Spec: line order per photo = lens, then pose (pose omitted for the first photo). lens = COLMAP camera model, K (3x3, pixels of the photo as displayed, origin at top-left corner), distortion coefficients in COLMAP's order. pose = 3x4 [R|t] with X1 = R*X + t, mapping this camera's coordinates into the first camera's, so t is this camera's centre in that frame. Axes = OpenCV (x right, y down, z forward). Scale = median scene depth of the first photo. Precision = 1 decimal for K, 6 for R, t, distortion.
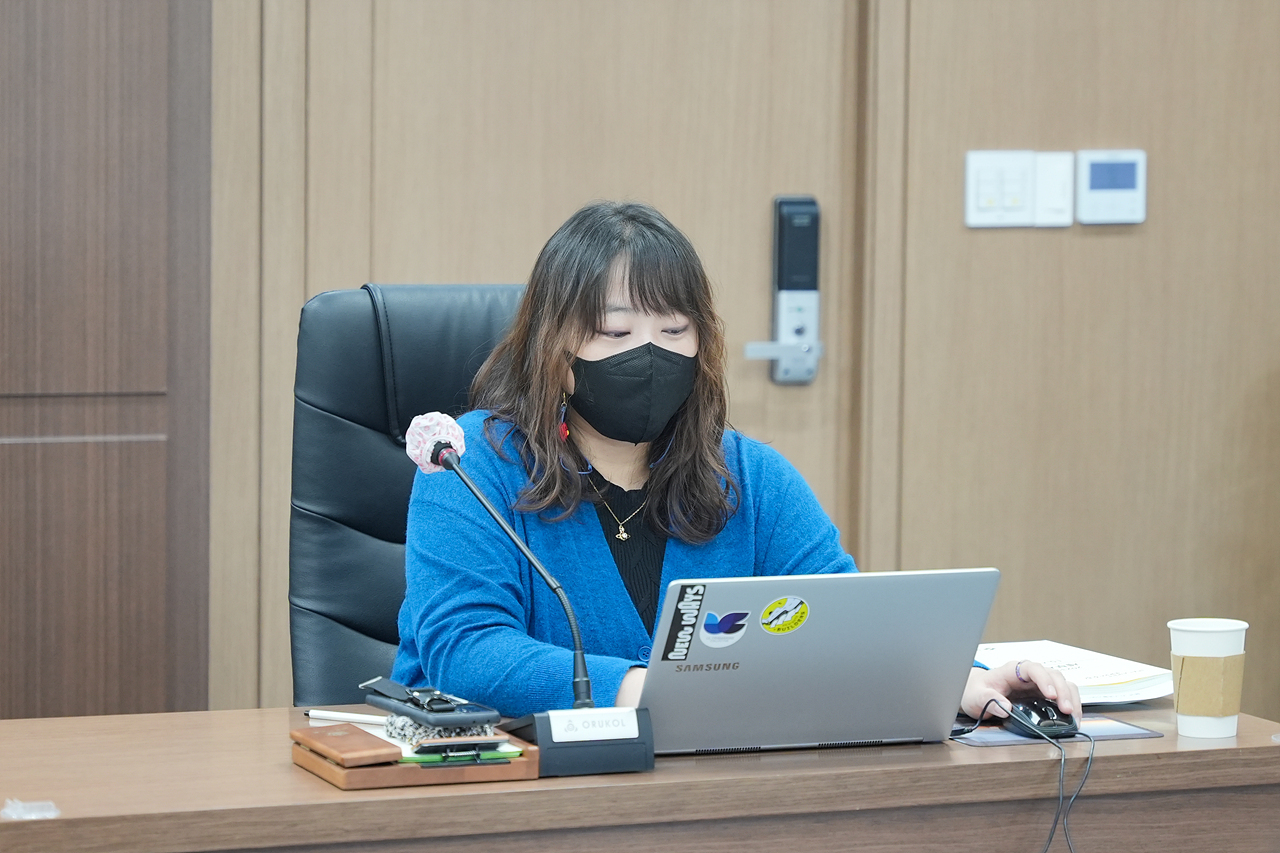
lens RADIAL K [[4228.1, 0, 642.6], [0, 4228.1, 424.8], [0, 0, 1]] dist [0.042590, 0.000000]
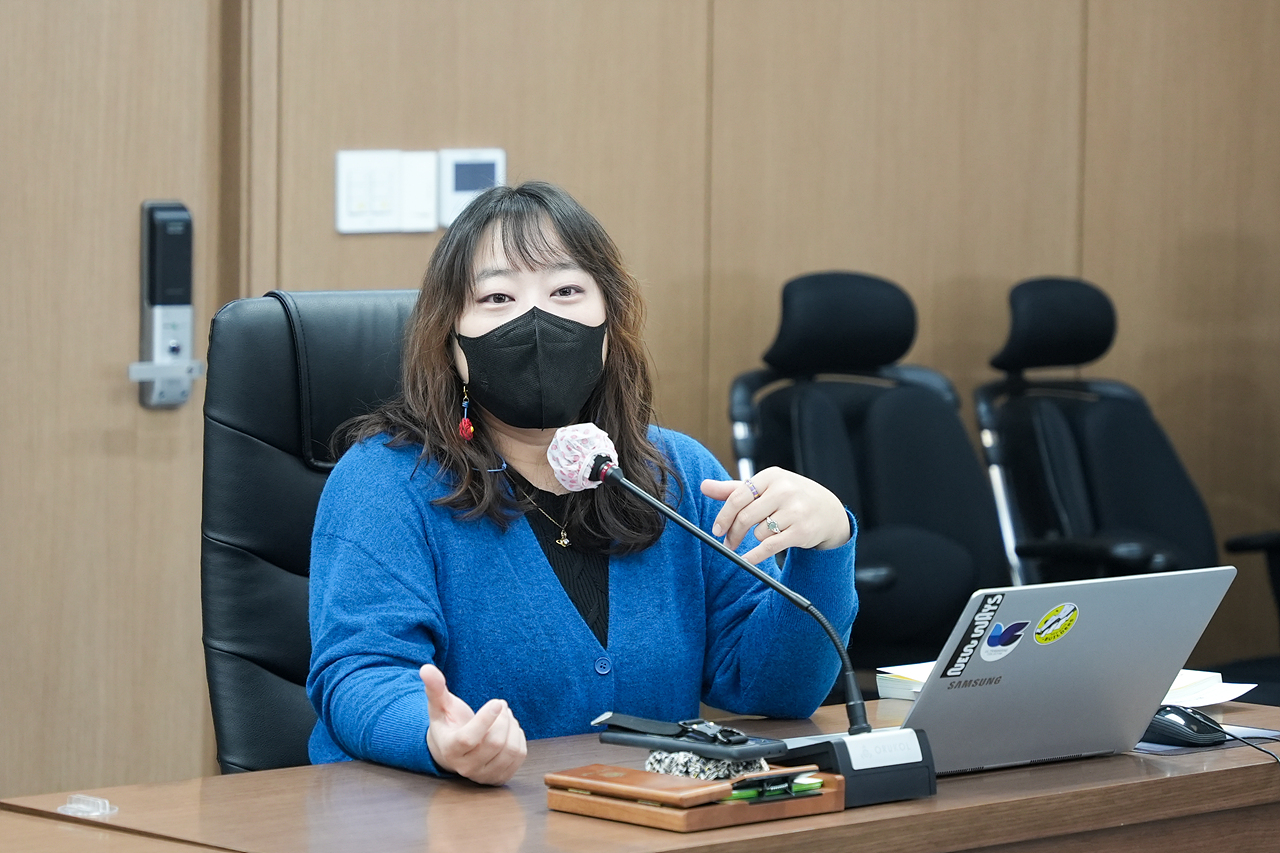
lens RADIAL K [[4666.8, 0, 572.6], [0, 4666.8, 373.5], [0, 0, 1]] dist [0.043261, 0.000000]
pose [[0.935515, -0.023527, 0.352502, -0.425342], [0.030859, 0.999408, -0.015195, 0.001548], [-0.351935, 0.025093, 0.935688, 0.057013]]
